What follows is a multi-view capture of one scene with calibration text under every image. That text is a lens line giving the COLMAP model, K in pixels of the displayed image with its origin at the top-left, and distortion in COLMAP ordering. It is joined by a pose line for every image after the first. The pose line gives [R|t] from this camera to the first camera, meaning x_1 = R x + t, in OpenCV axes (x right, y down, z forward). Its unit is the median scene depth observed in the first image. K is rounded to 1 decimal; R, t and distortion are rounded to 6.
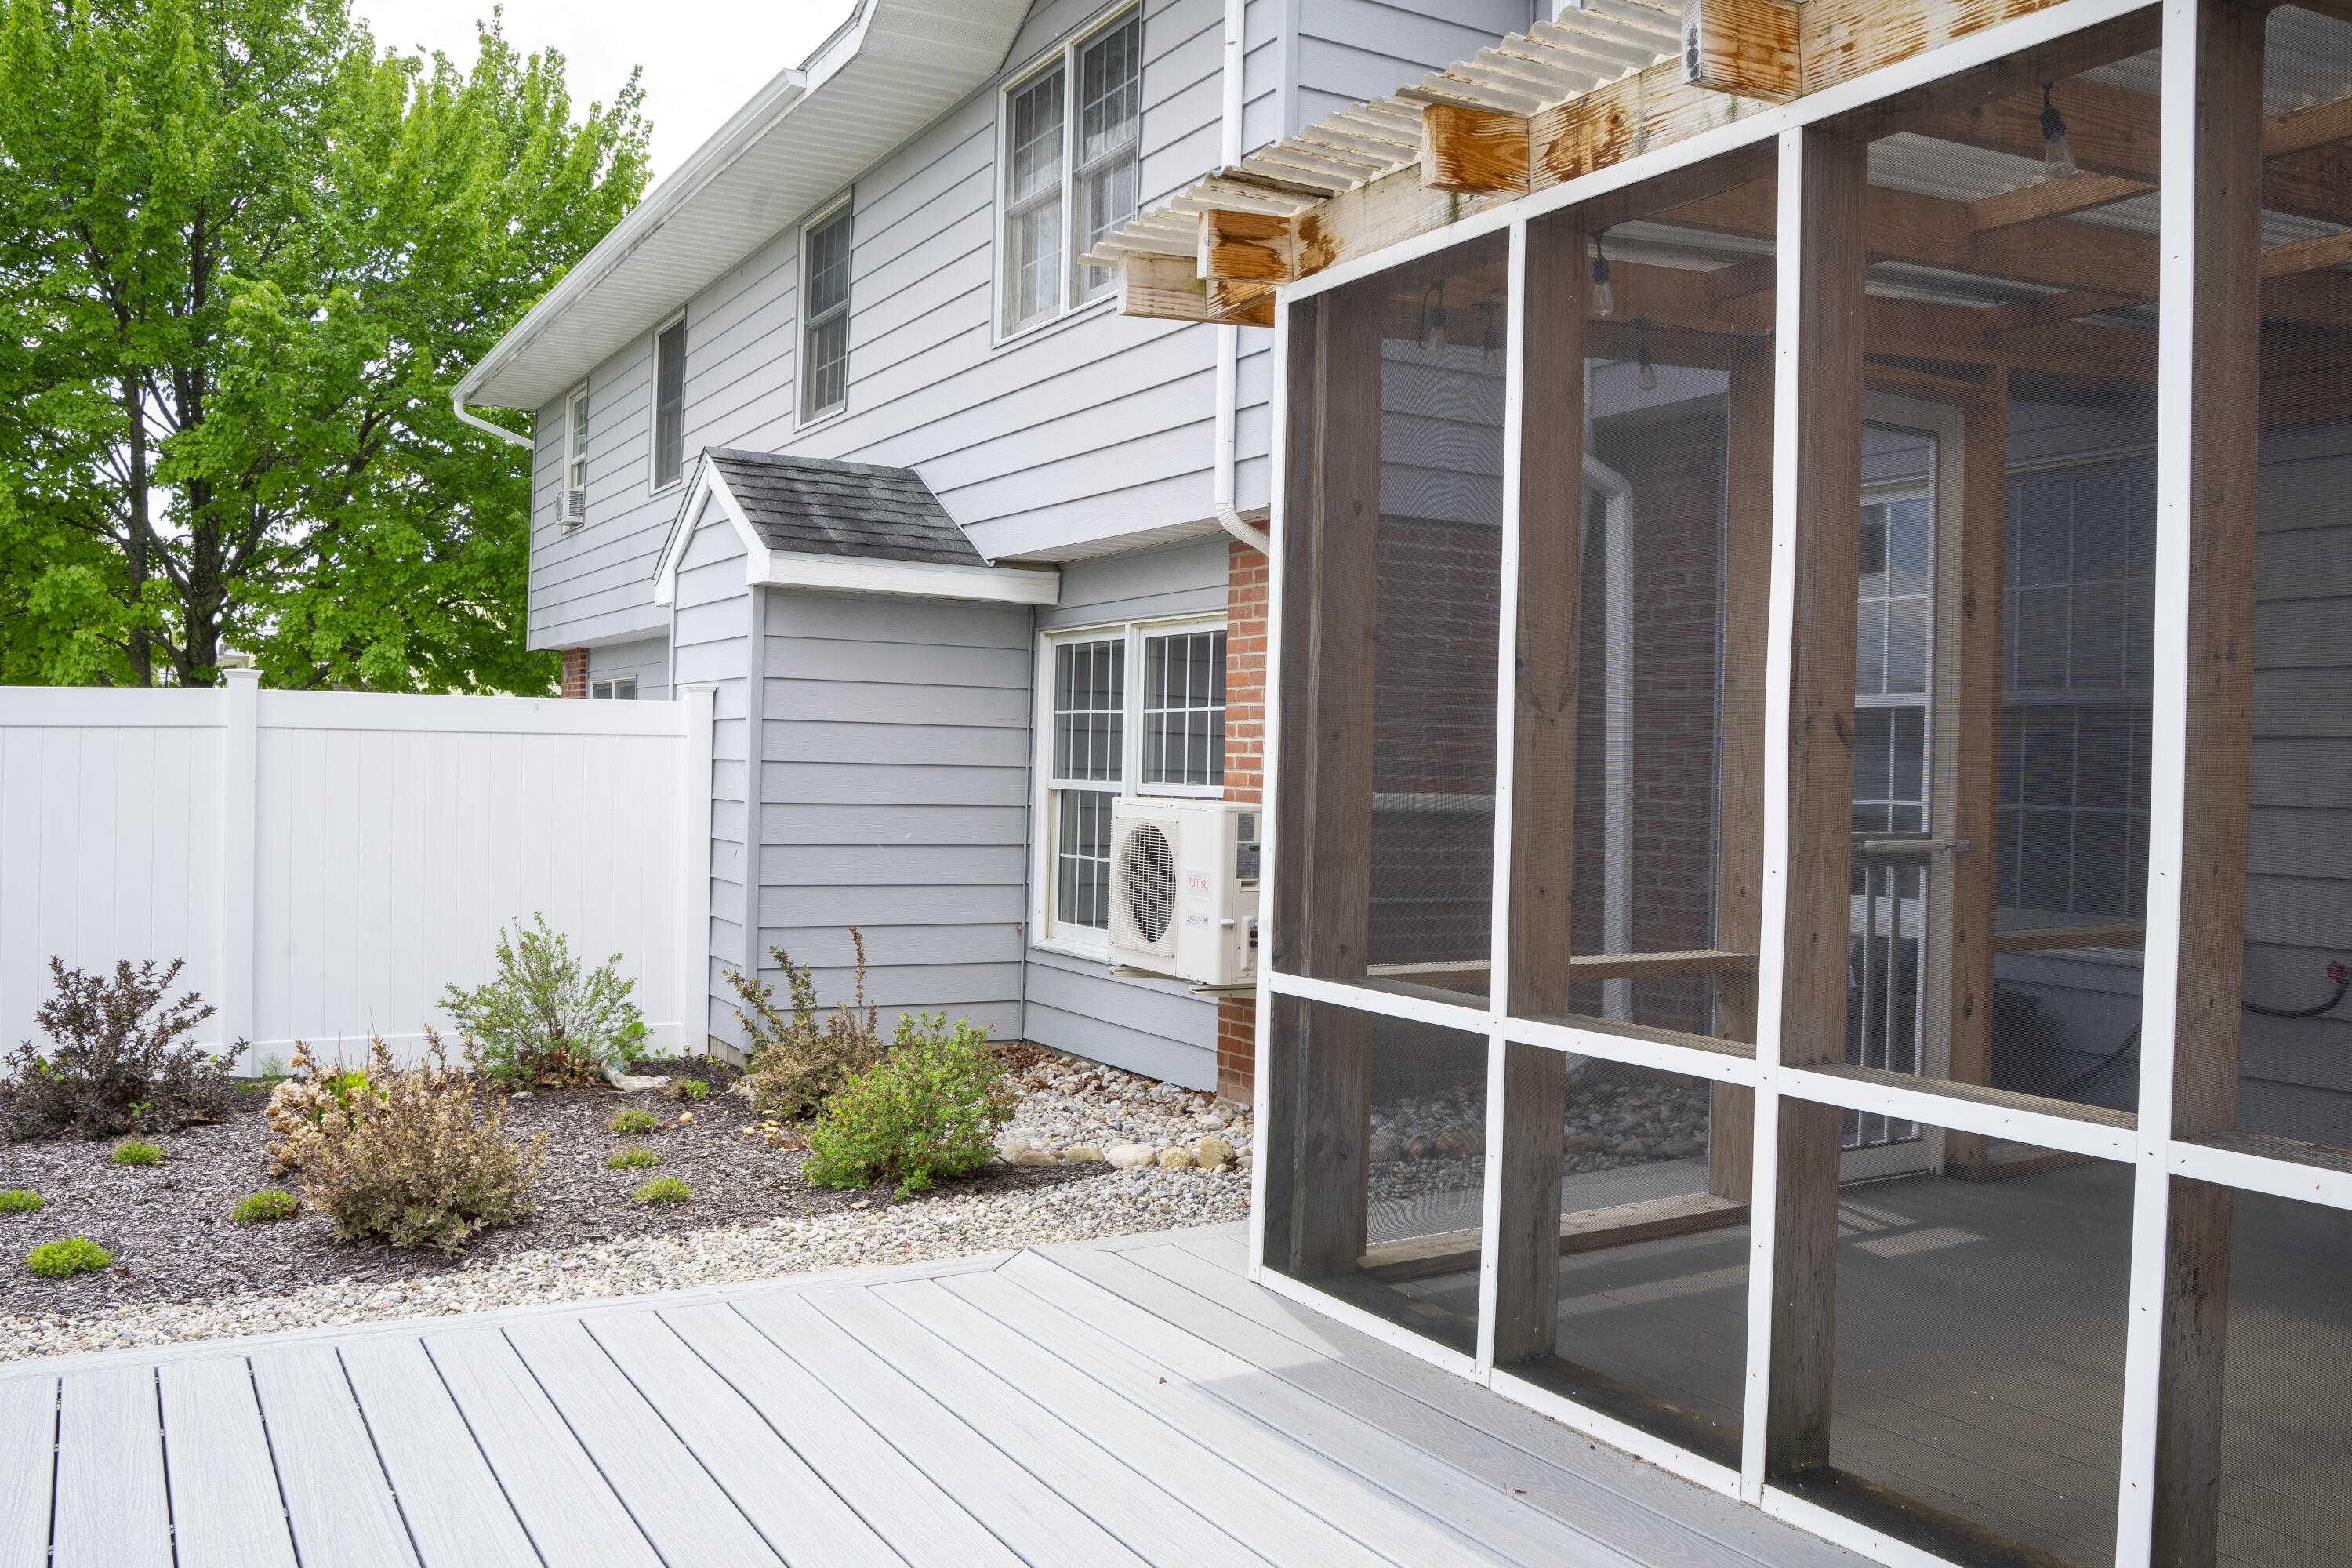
lens RADIAL K [[1901.8, 0, 1174.8], [0, 1901.8, 788.4], [0, 0, 1]] dist [-0.105779, 0.063625]
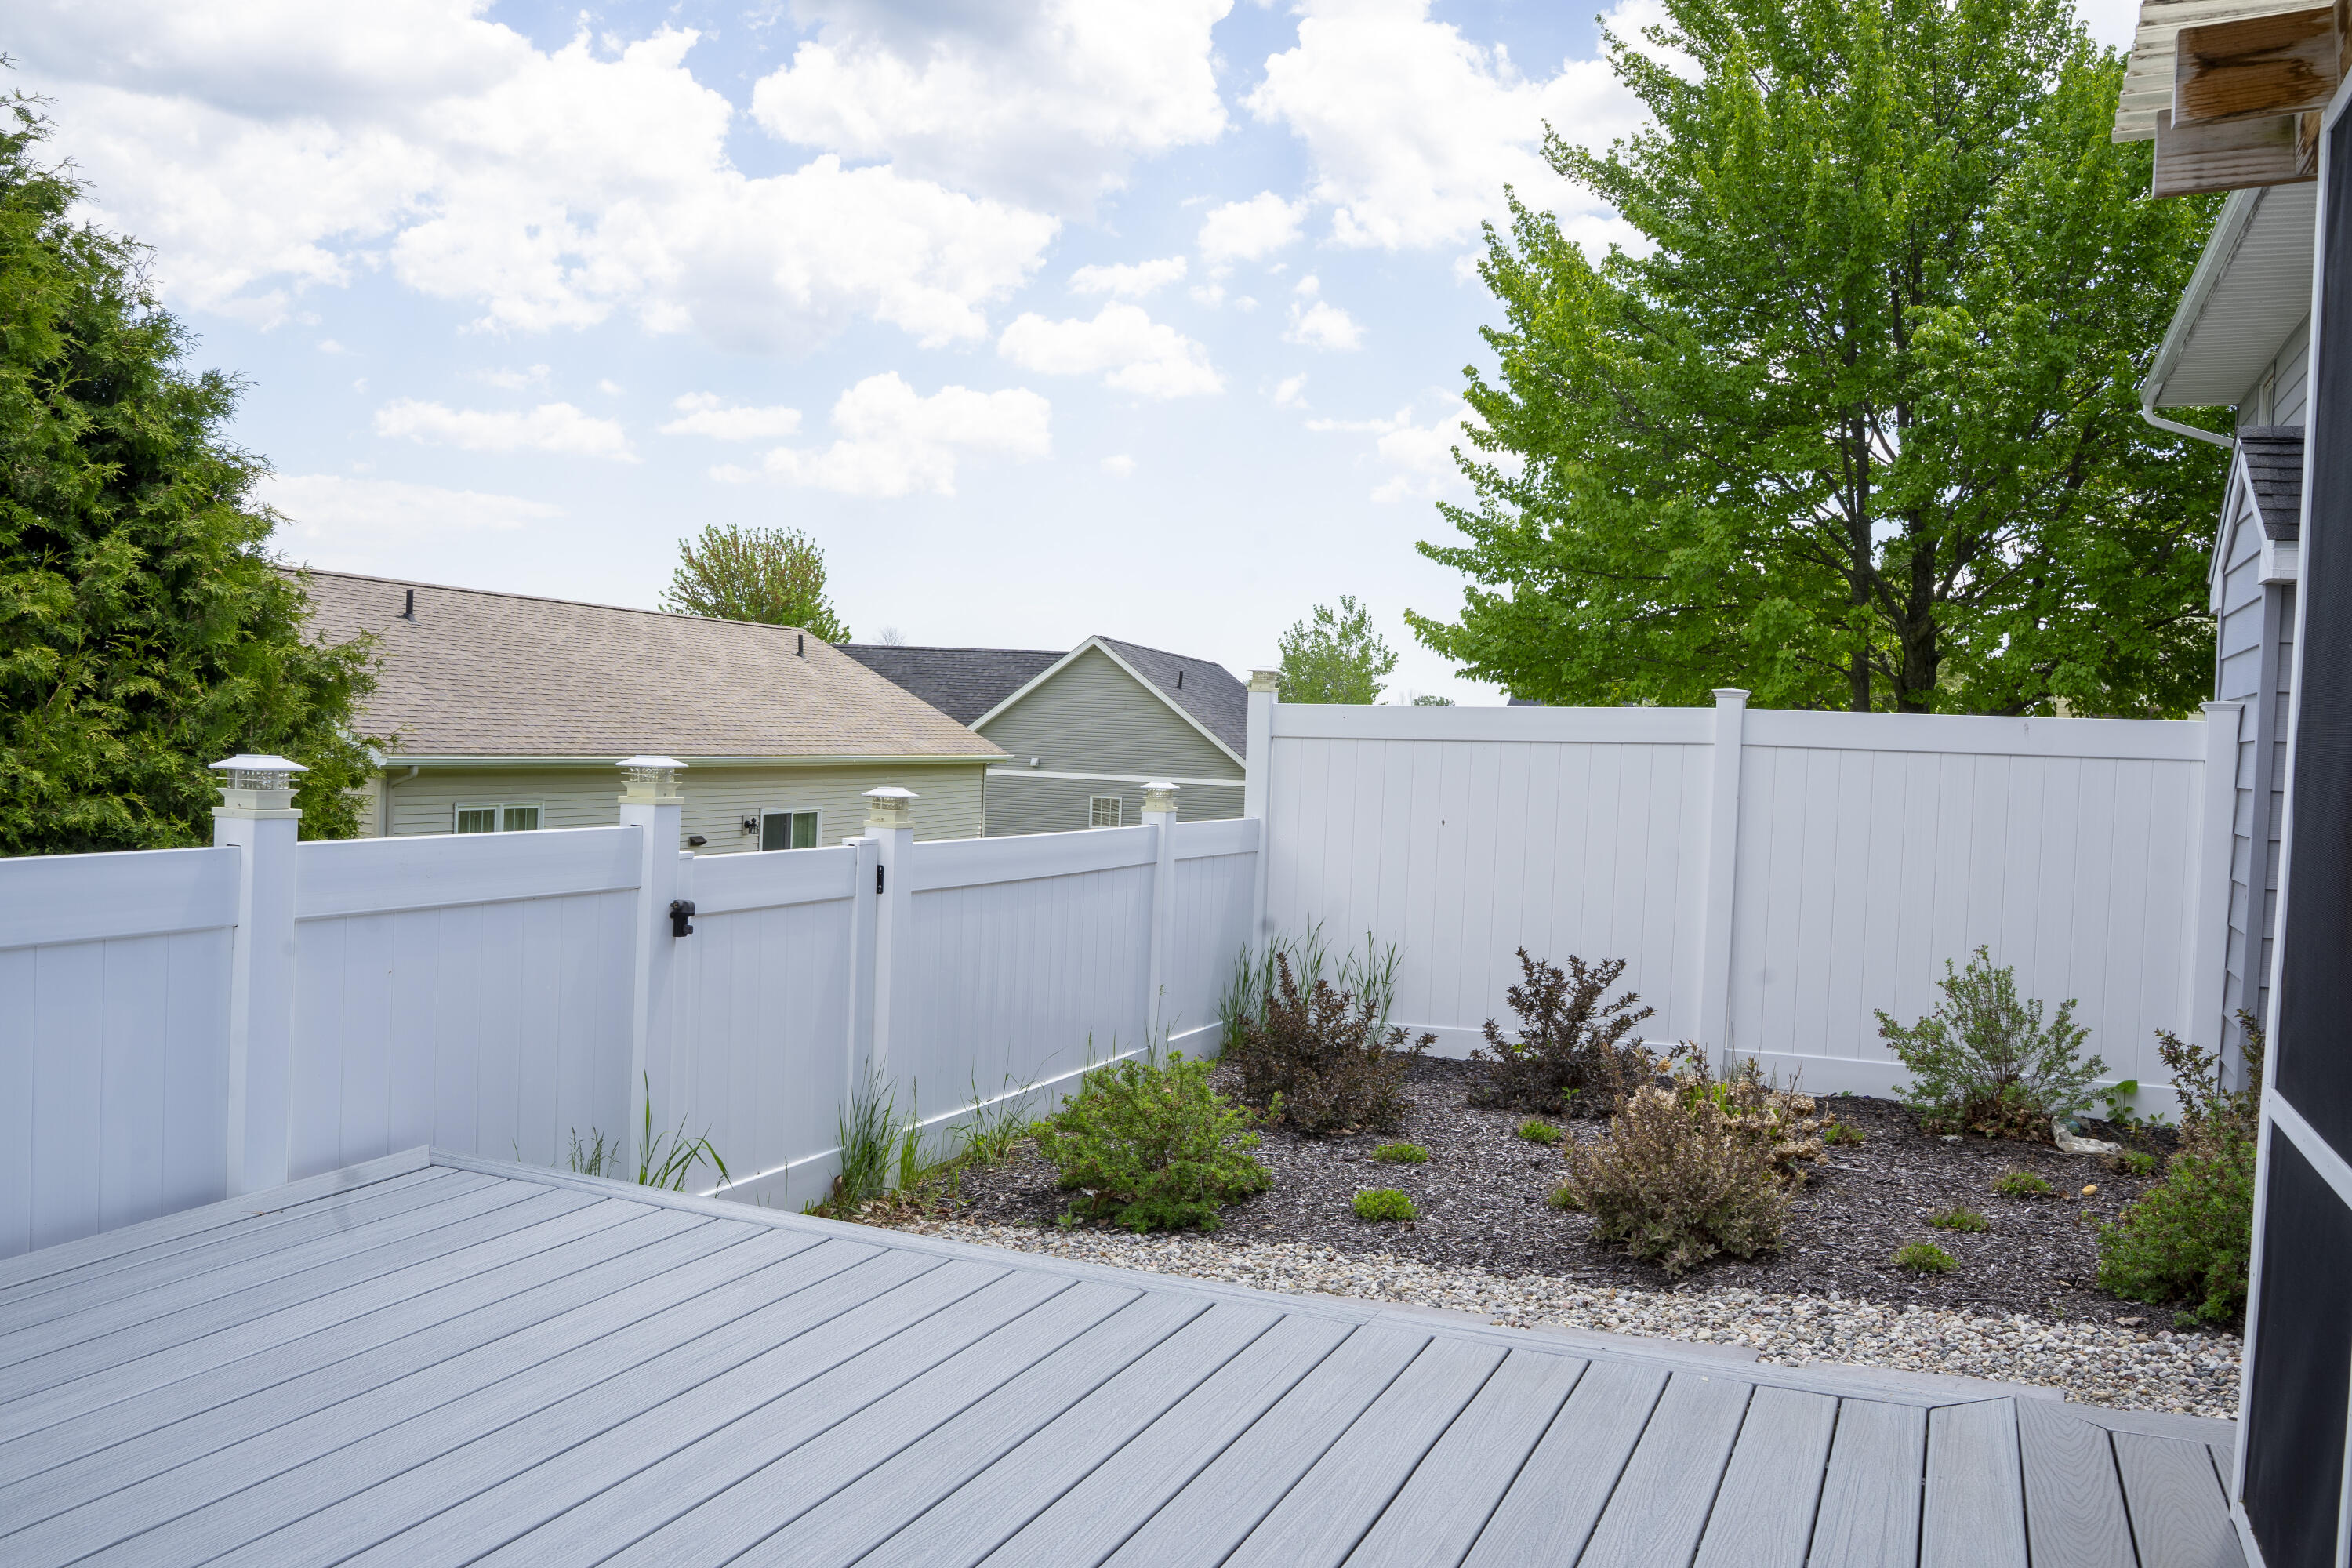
lens RADIAL K [[1901.8, 0, 1169.6], [0, 1901.8, 784.1], [0, 0, 1]] dist [-0.105779, 0.063625]
pose [[0.596008, 0.020749, -0.802710, 0.183134], [-0.033820, 0.999428, 0.000723, -0.001456], [0.802266, 0.026716, 0.596369, 0.136209]]
